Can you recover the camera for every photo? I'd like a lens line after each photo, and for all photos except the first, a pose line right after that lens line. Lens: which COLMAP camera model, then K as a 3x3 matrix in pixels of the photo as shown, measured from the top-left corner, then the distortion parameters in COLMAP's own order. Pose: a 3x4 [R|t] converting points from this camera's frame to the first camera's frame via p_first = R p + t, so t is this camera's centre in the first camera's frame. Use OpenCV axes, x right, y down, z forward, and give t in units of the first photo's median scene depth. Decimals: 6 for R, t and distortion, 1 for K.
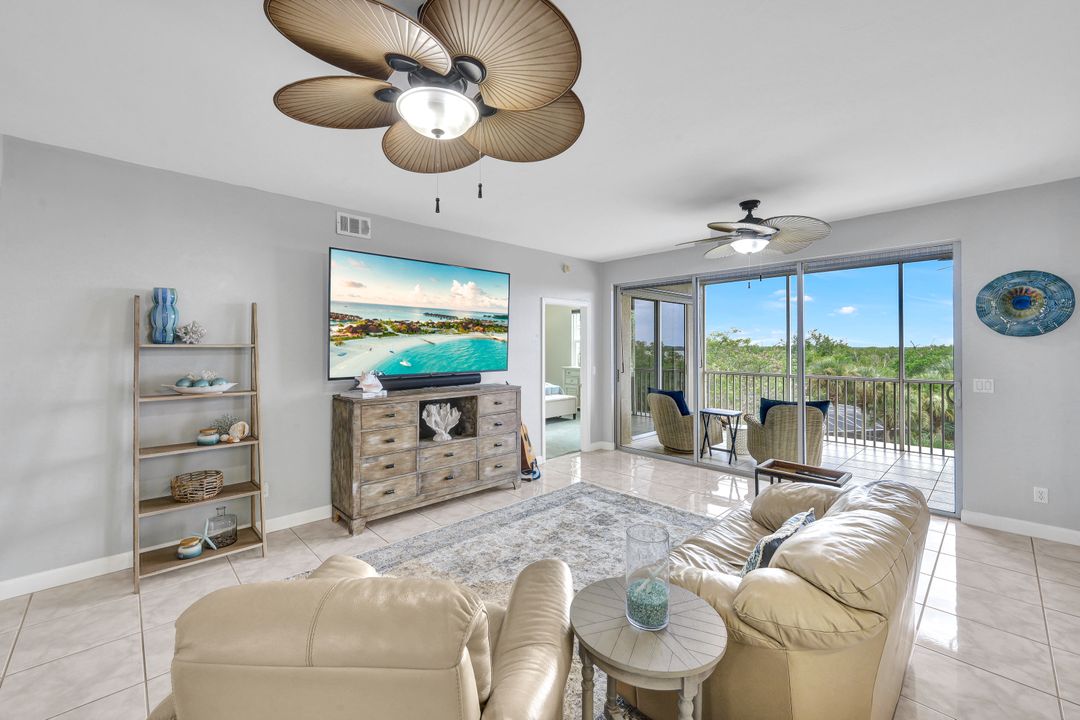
lens RADIAL K [[434.6, 0, 543.5], [0, 434.6, 346.6], [0, 0, 1]] dist [-0.000342, -0.000064]
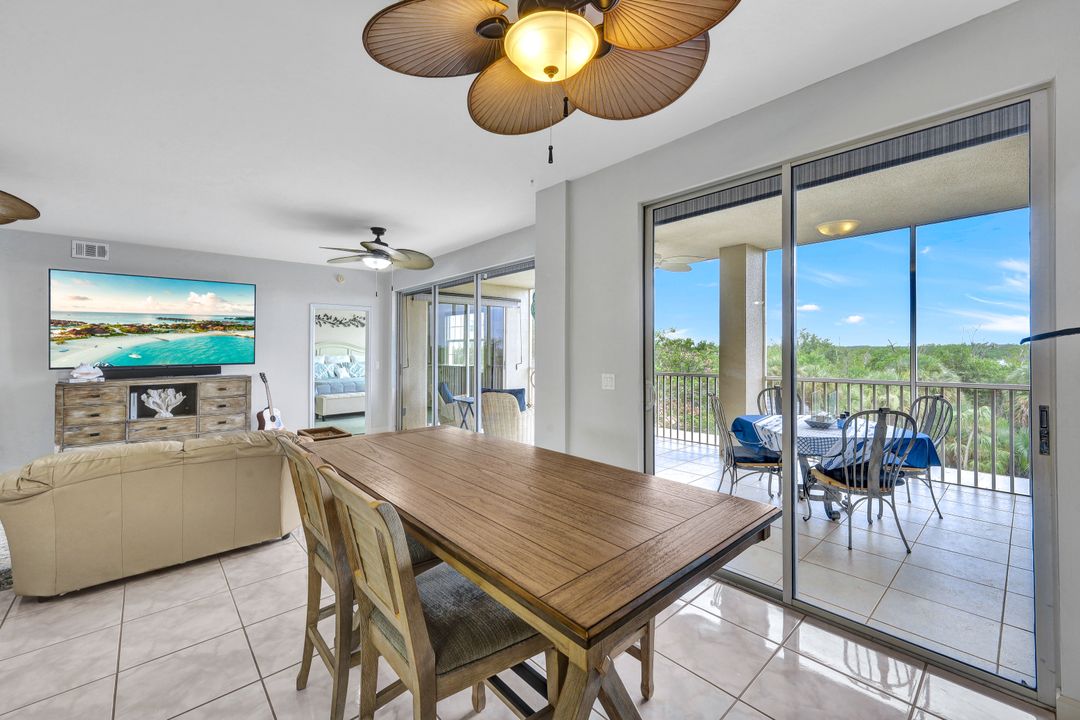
lens RADIAL K [[444.7, 0, 538.5], [0, 444.7, 342.8], [0, 0, 1]] dist [0.000082, 0.000092]
pose [[0.999294, -0.006158, -0.037052, 0.907654], [0.005782, 0.999931, -0.010249, 0.016588], [0.037112, 0.010028, 0.999261, -0.259243]]
